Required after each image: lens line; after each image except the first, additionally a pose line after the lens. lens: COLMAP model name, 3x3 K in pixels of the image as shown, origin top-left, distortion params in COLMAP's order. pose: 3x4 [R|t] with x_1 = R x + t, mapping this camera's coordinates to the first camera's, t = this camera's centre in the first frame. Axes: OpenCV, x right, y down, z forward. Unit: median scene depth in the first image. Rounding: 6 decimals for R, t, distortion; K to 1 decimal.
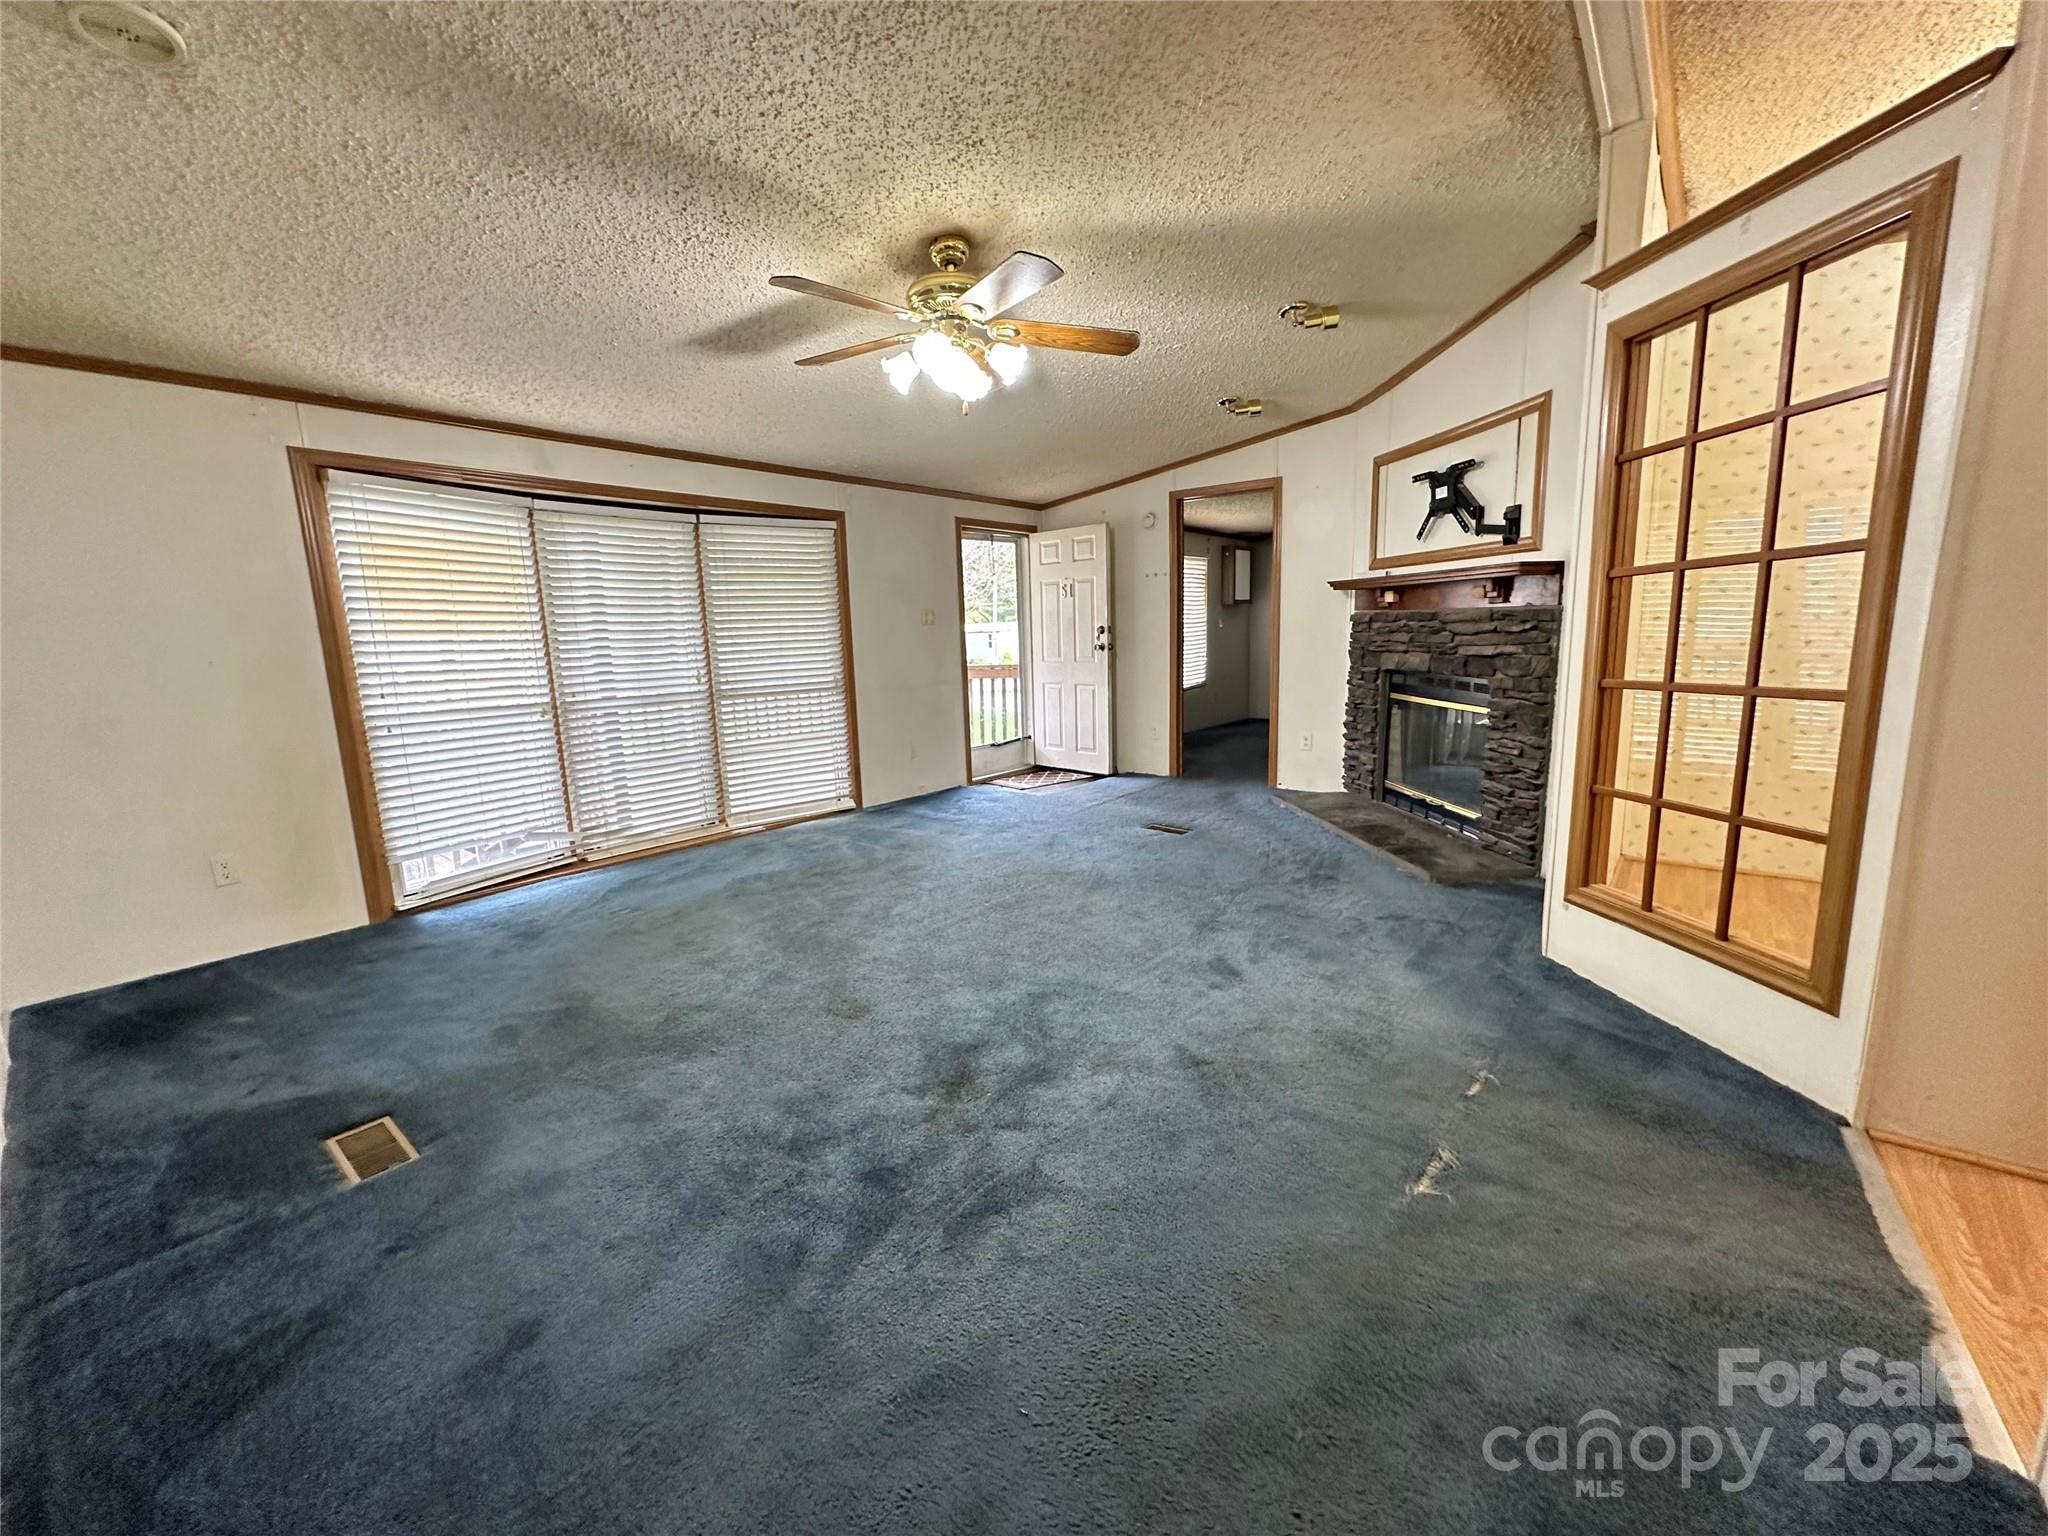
lens RADIAL K [[824.4, 0, 1030.3], [0, 824.4, 772.1], [0, 0, 1]] dist [-0.004181, -0.000275]
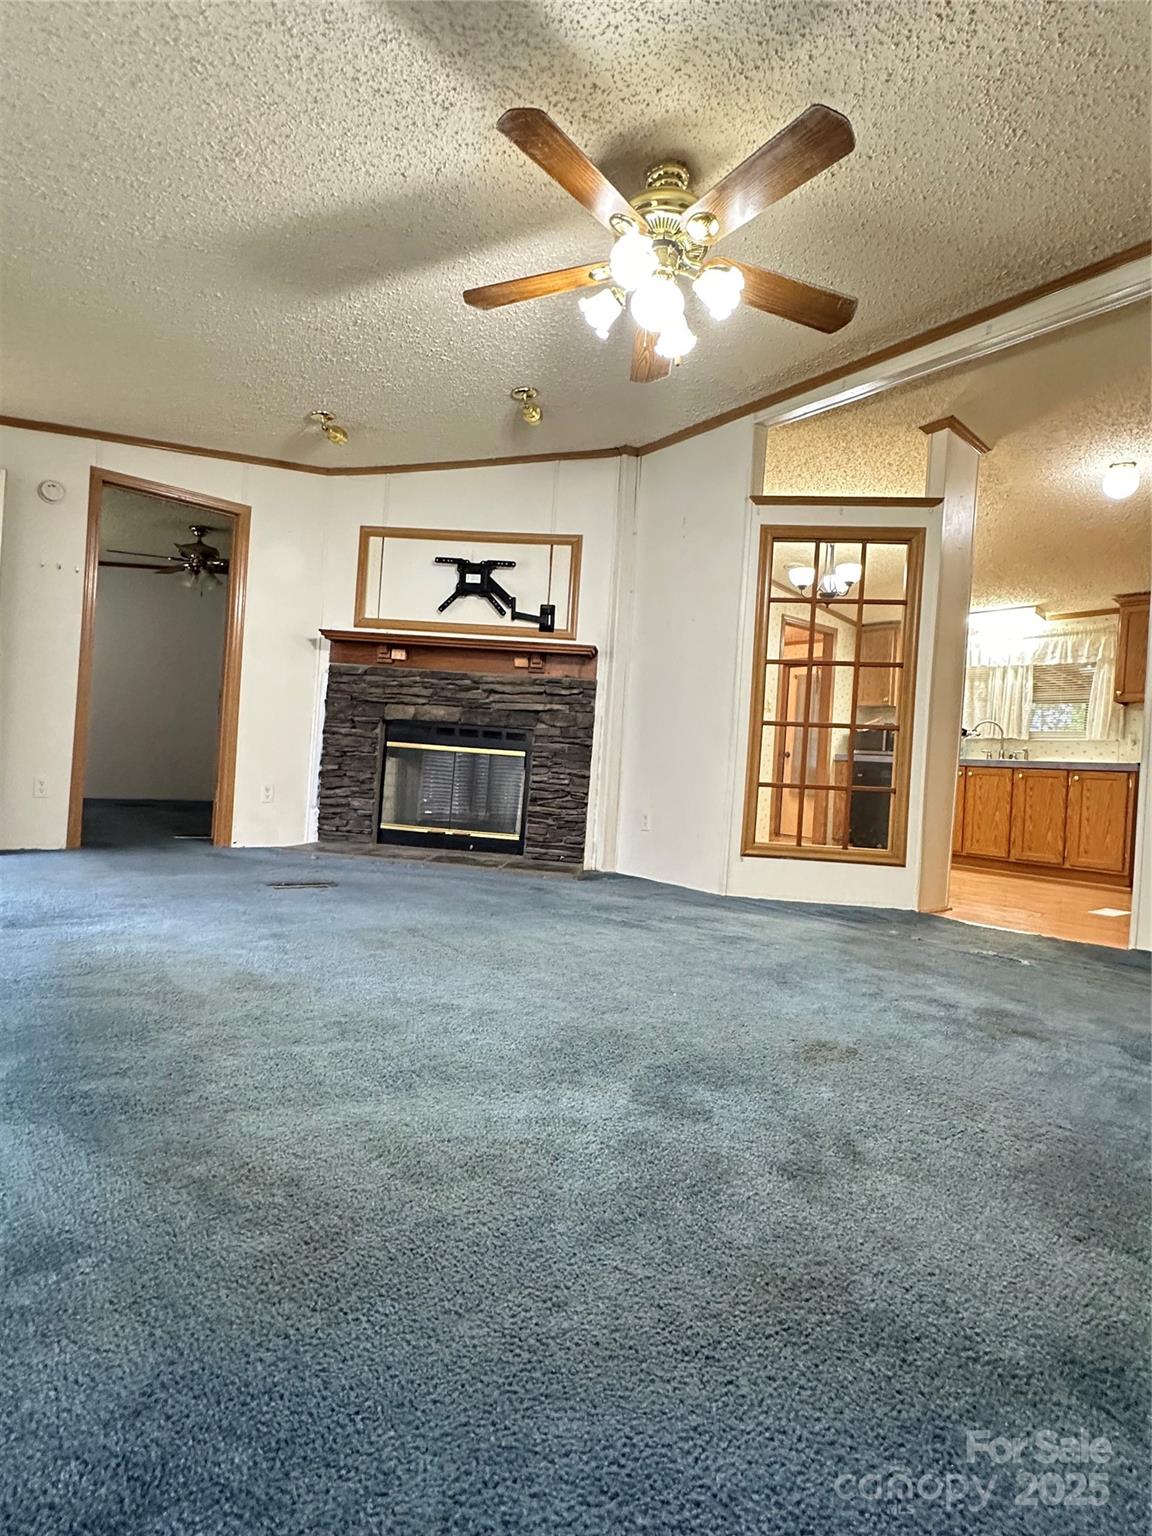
lens RADIAL K [[762.8, 0, 576.1], [0, 762.8, 765.9], [0, 0, 1]] dist [0.001743, -0.000097]
pose [[0.204435, 0.036803, 0.978188, -0.592489], [0.099990, 0.993281, -0.058268, 0.023188], [-0.973760, 0.109721, 0.199381, 0.664355]]
